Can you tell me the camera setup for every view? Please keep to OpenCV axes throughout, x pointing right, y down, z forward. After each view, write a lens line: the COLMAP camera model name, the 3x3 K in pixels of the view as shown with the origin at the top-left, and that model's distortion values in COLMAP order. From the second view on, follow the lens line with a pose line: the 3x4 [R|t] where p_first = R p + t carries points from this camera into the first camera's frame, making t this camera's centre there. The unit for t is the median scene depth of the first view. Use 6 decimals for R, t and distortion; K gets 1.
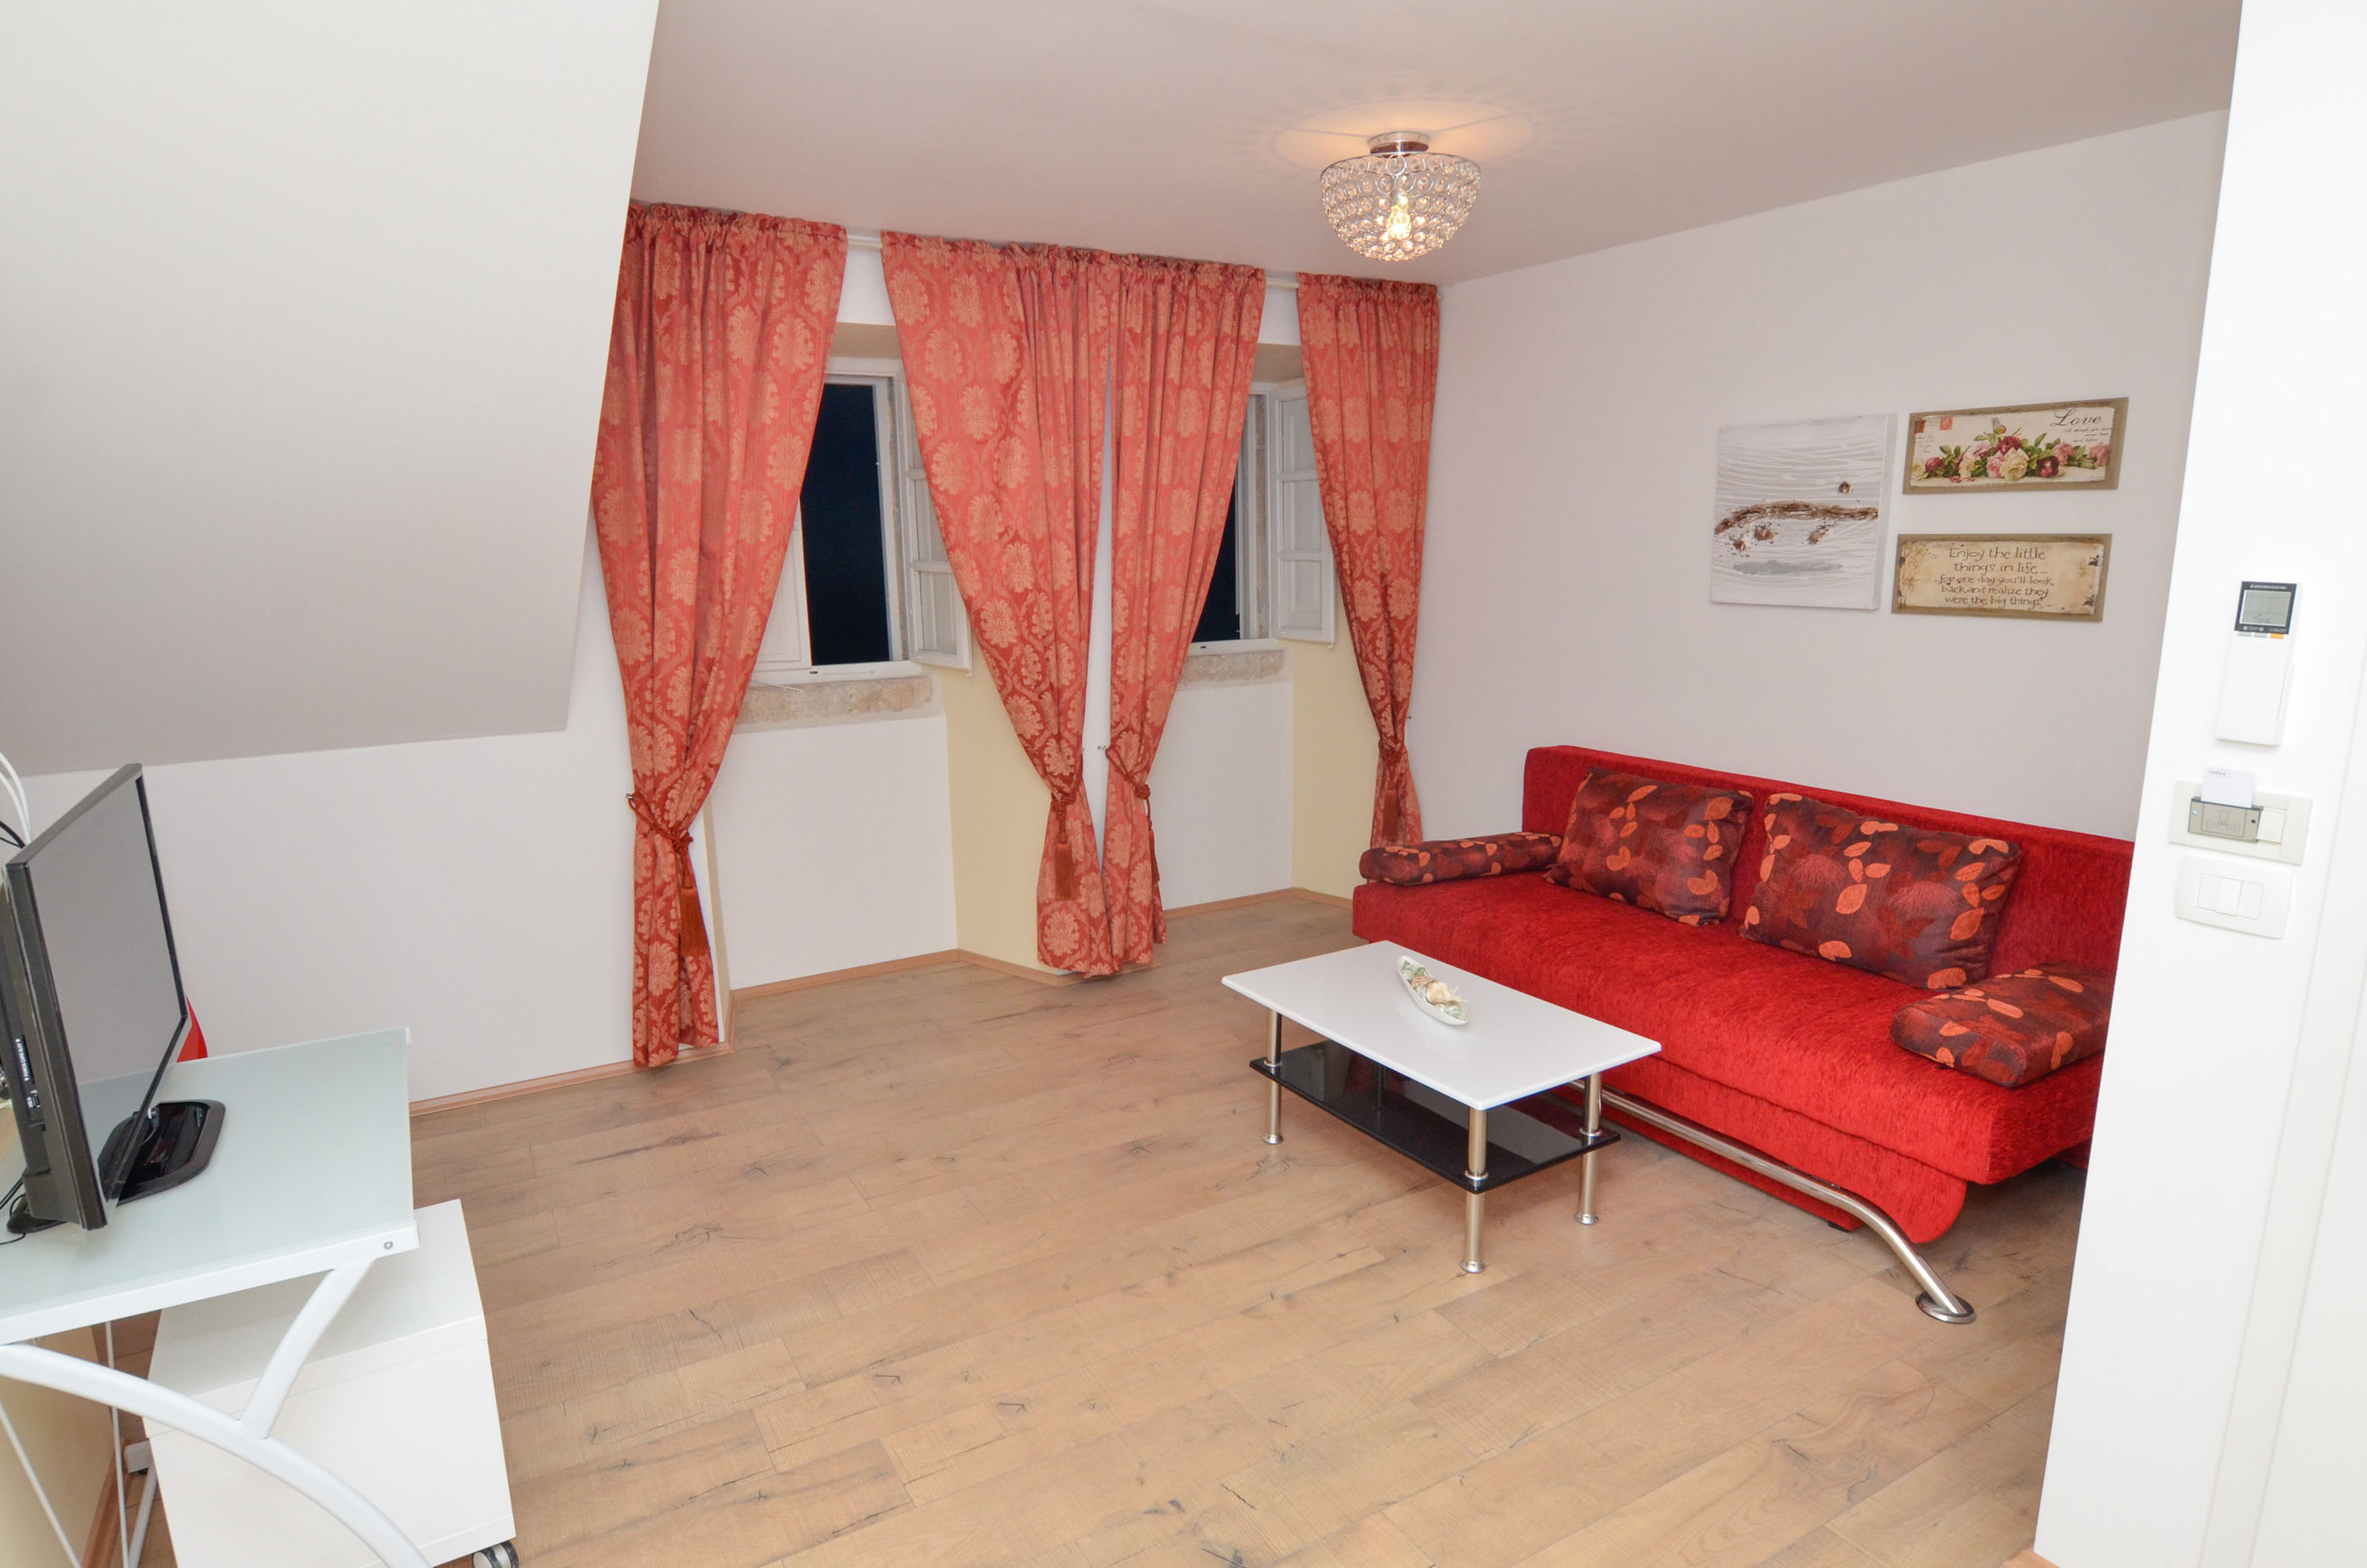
lens RADIAL K [[1322.3, 0, 1183.5], [0, 1322.3, 784.0], [0, 0, 1]] dist [-0.018354, -0.000505]
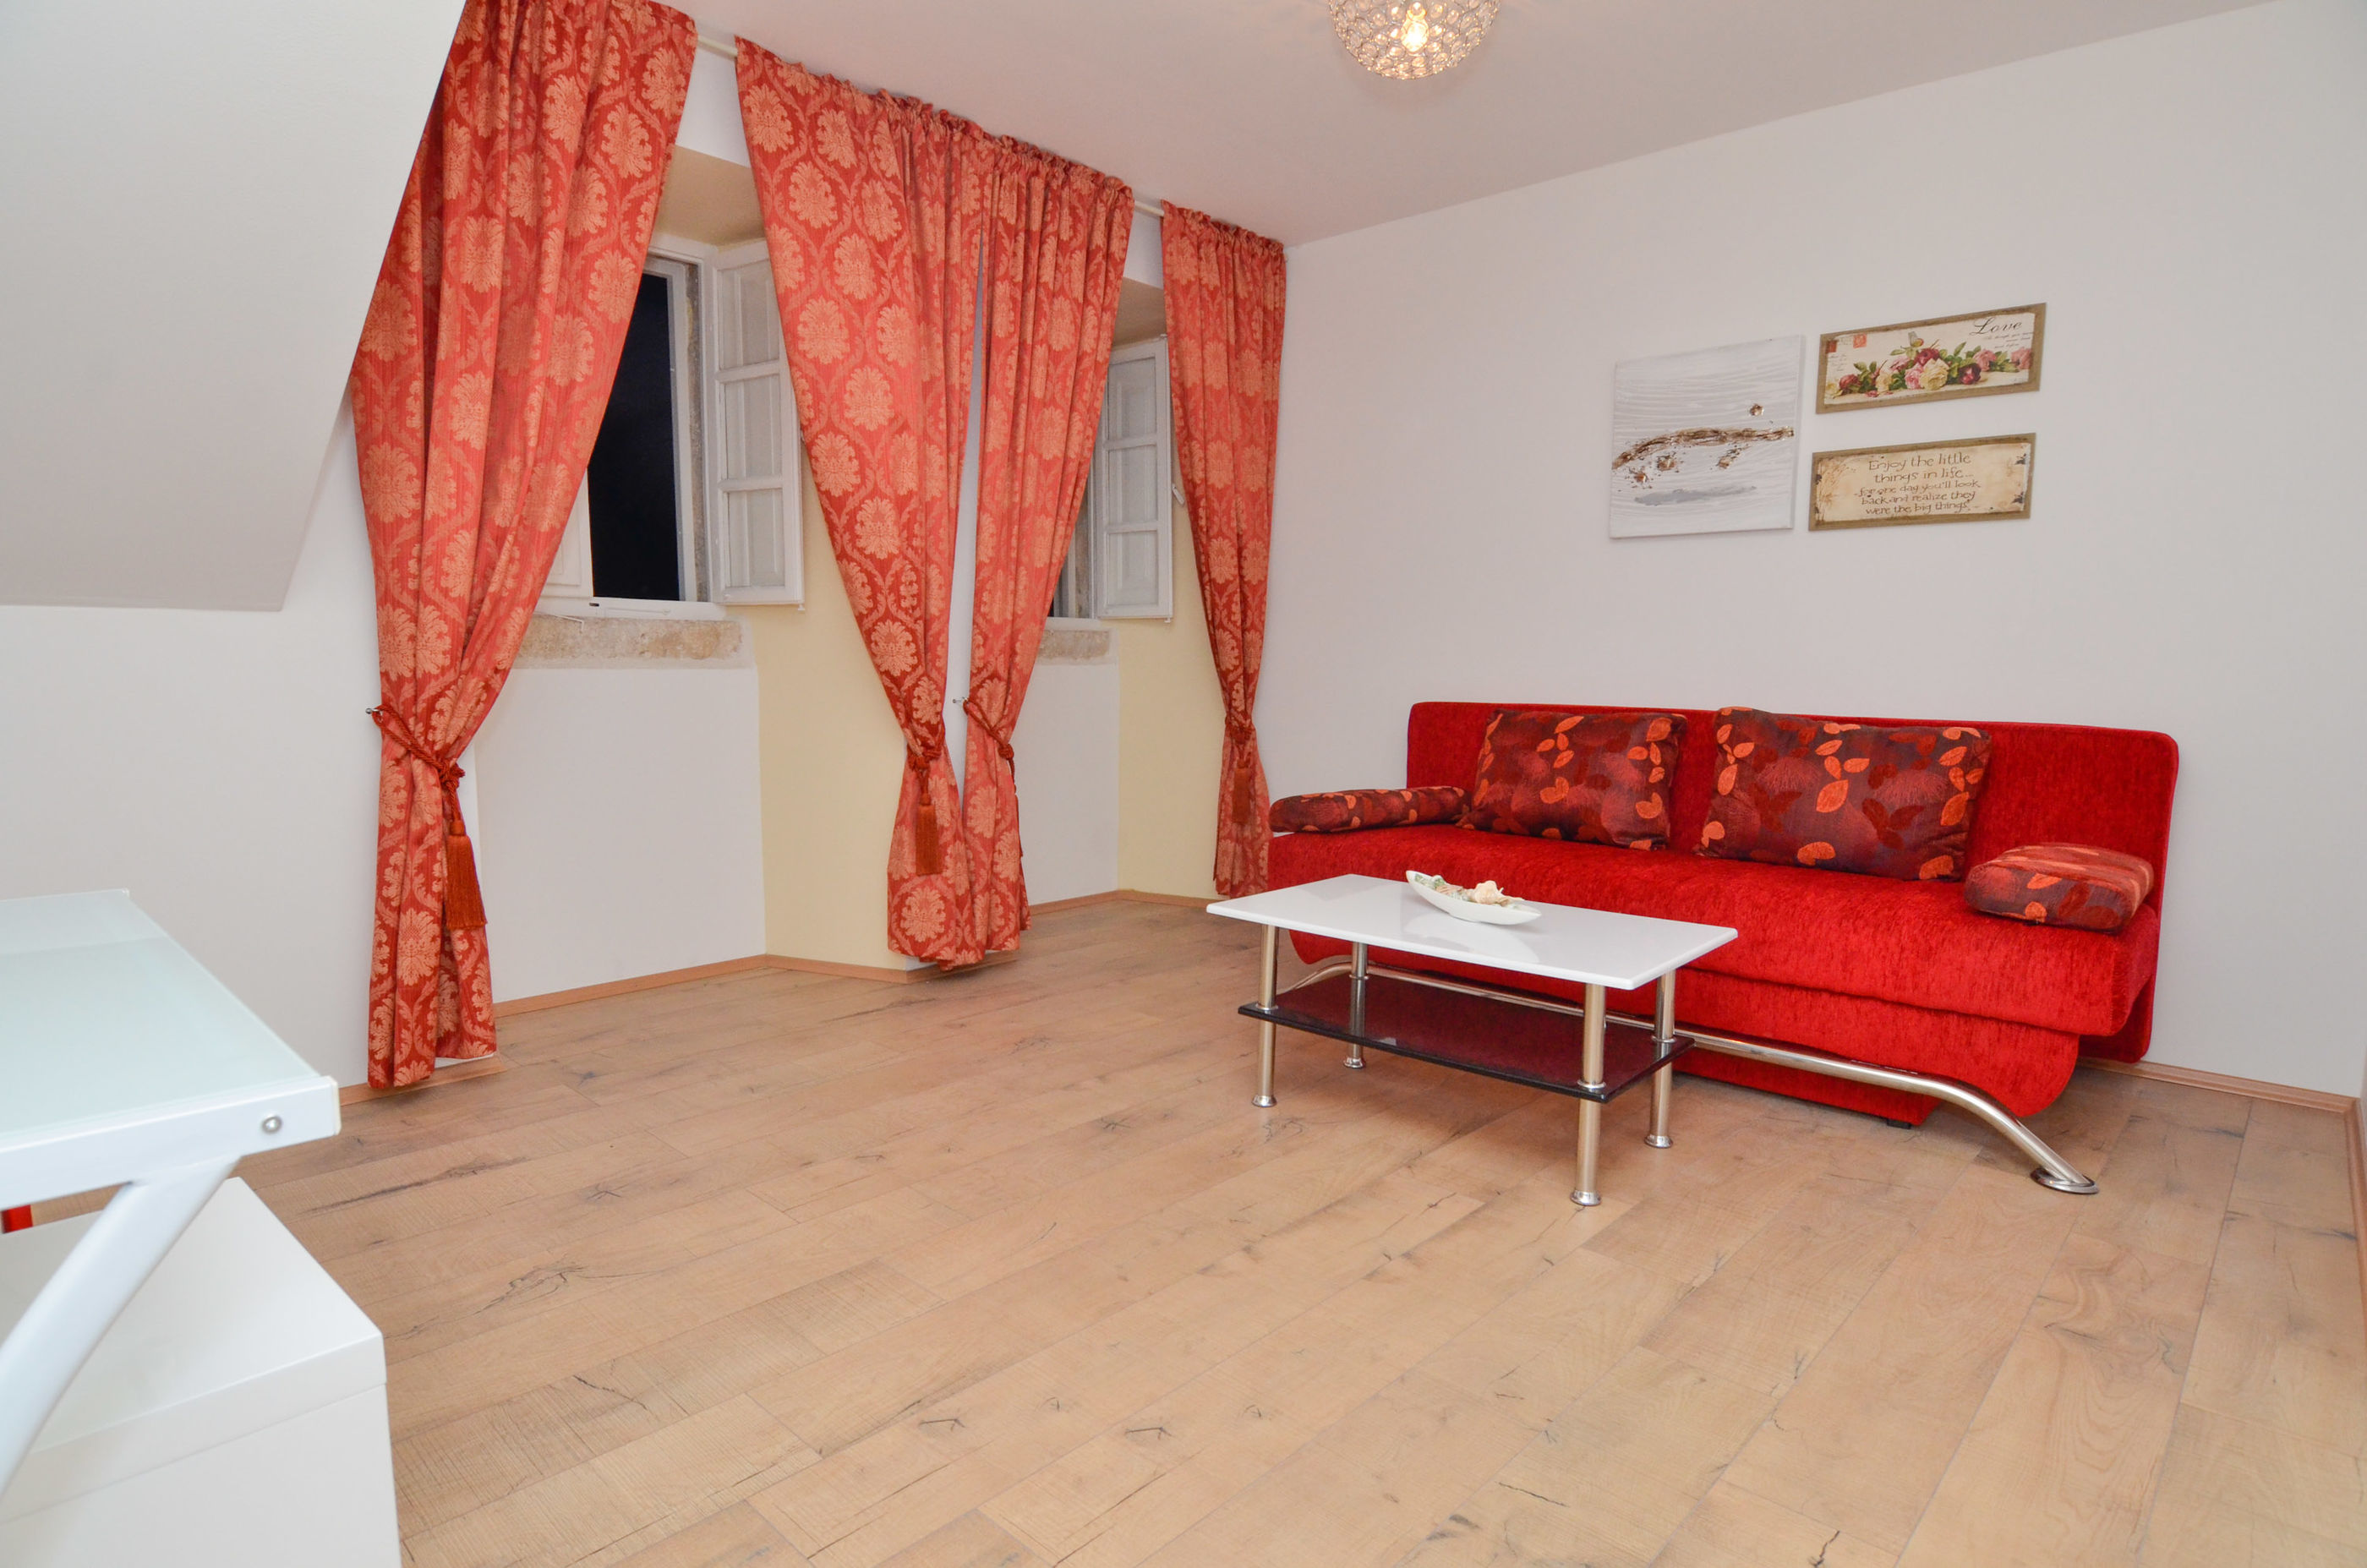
lens RADIAL K [[1258.6, 0, 1183.5], [0, 1258.6, 784.0], [0, 0, 1]] dist [-0.016470, -0.002126]
pose [[0.959042, -0.007031, 0.283176, -0.186613], [0.032271, 0.995895, -0.084567, 0.122926], [-0.281419, 0.090242, 0.955332, 0.218083]]
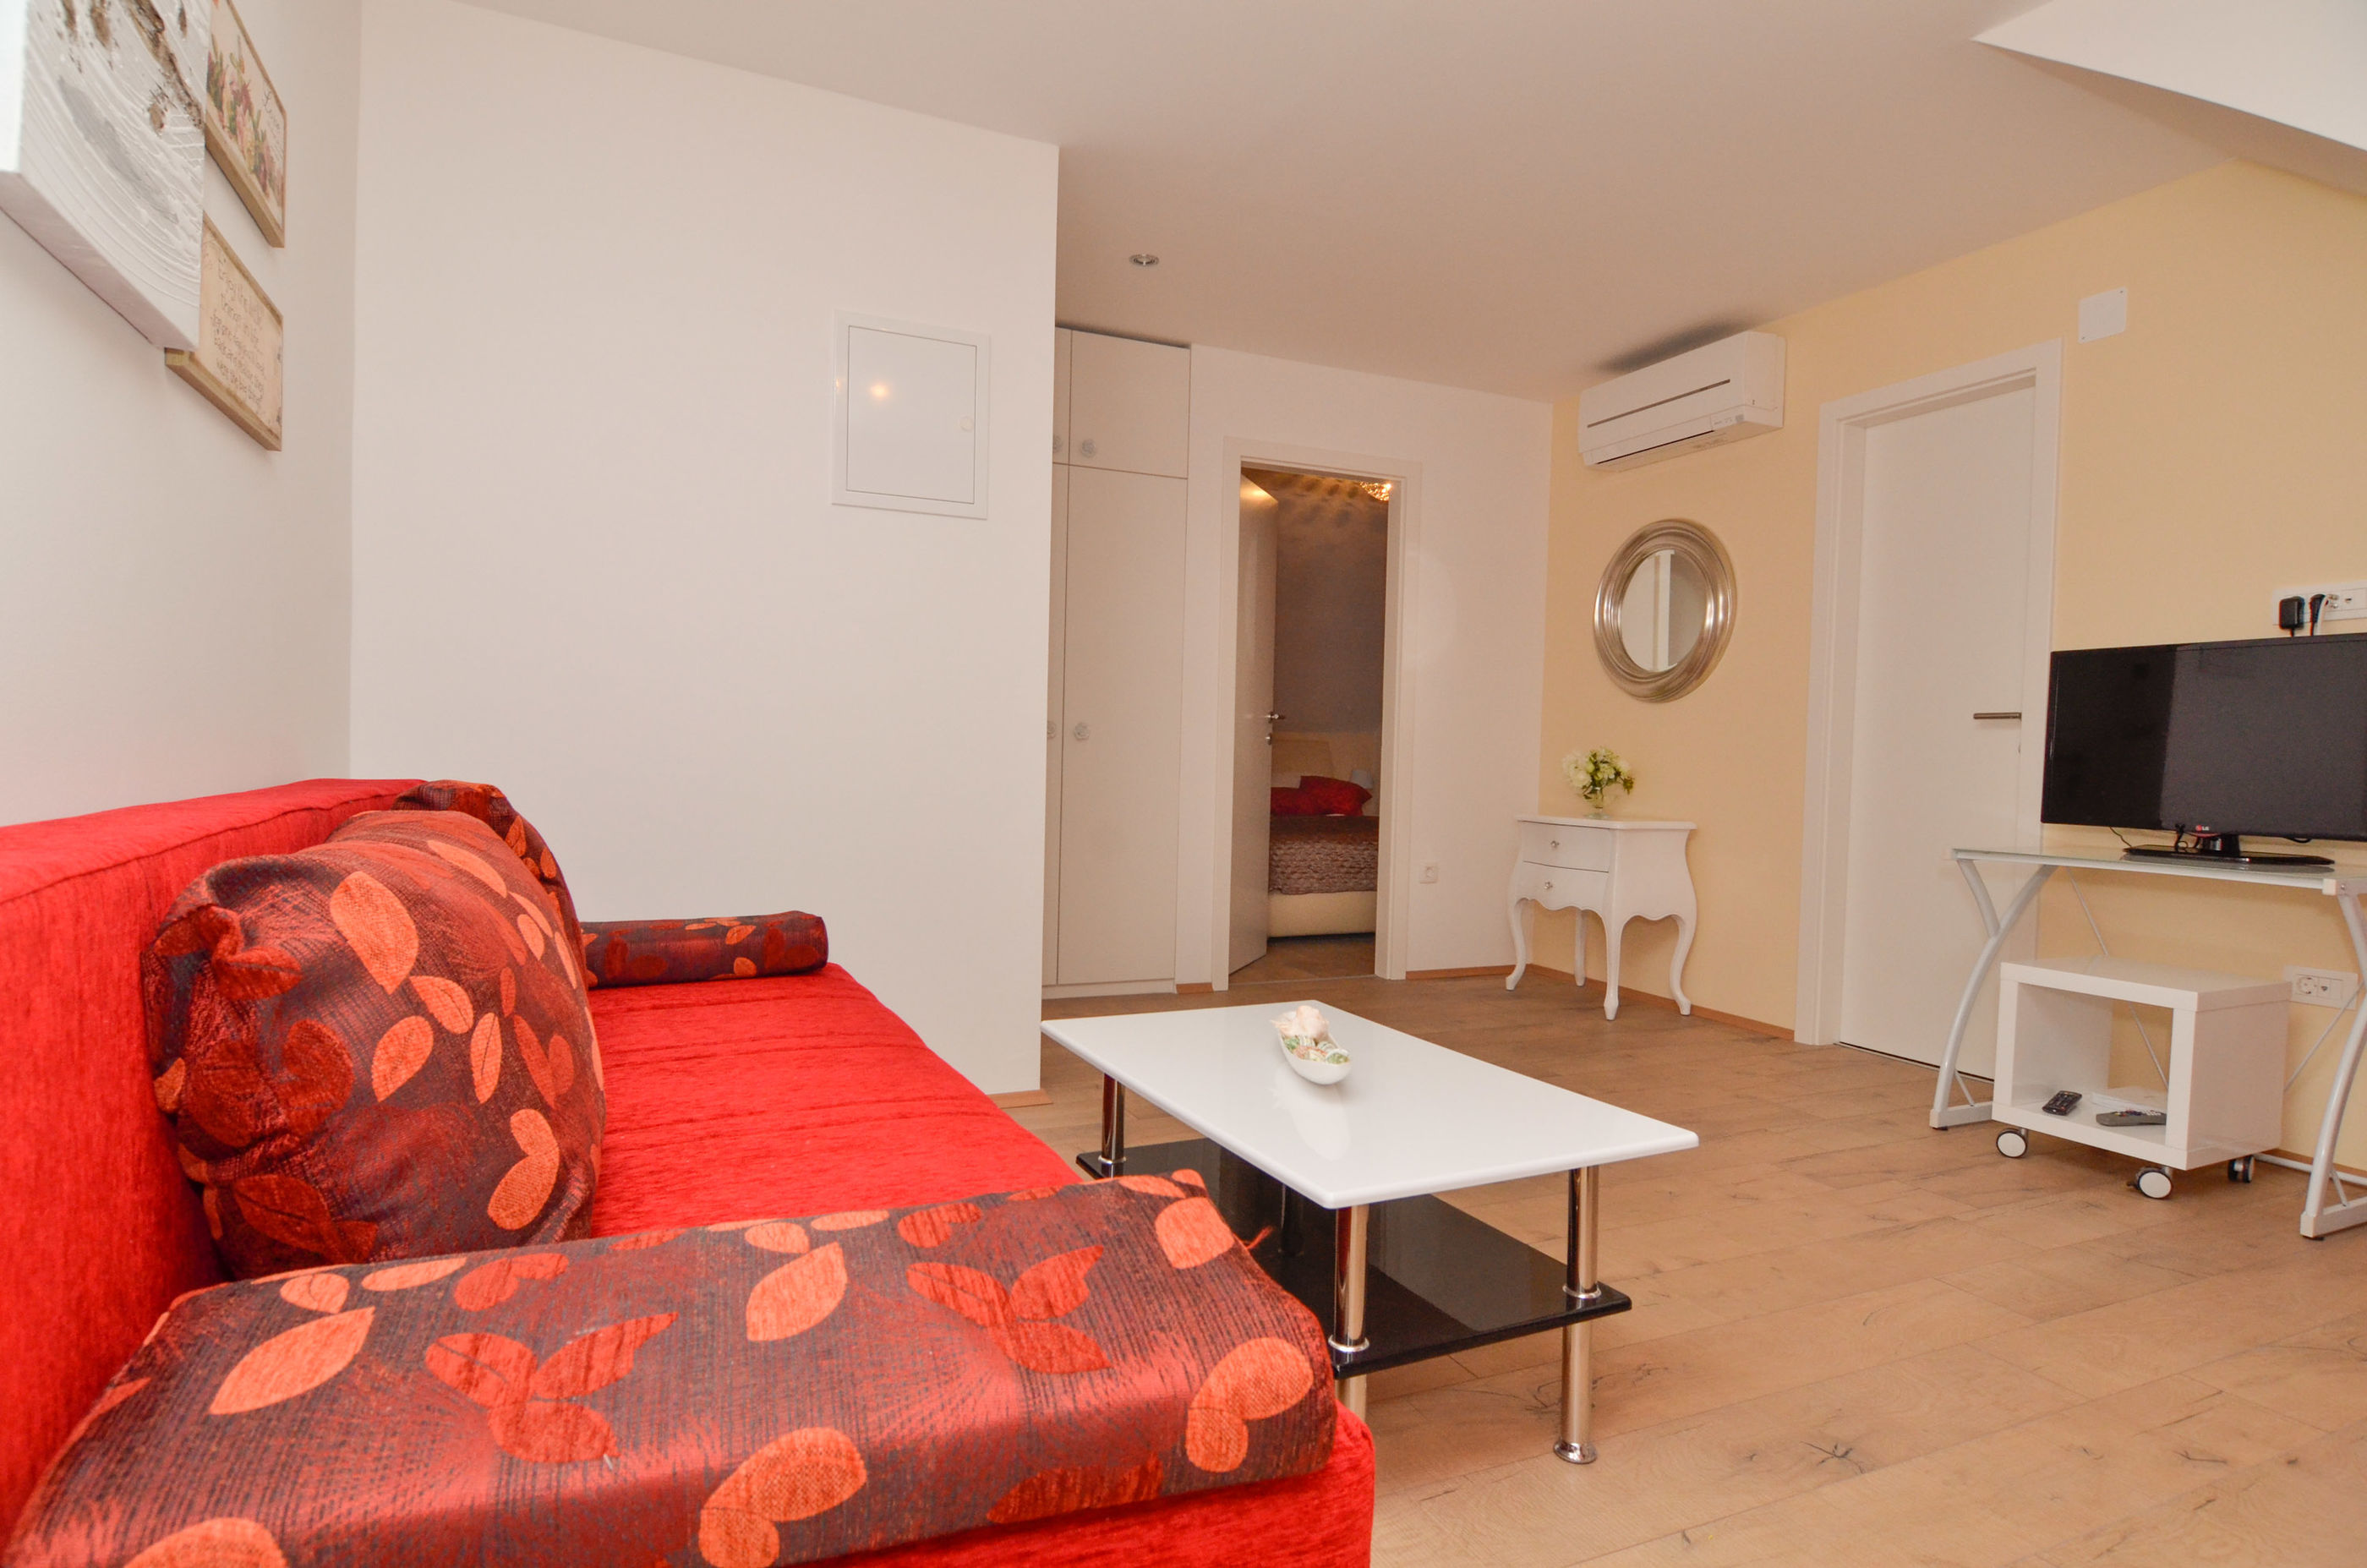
lens RADIAL K [[1258.6, 0, 1183.5], [0, 1258.6, 784.0], [0, 0, 1]] dist [-0.016470, -0.002126]
pose [[-0.993421, -0.009523, 0.114120, 0.148644], [0.015509, 0.976168, 0.216462, -0.078927], [-0.113461, 0.216807, -0.969598, 1.294976]]
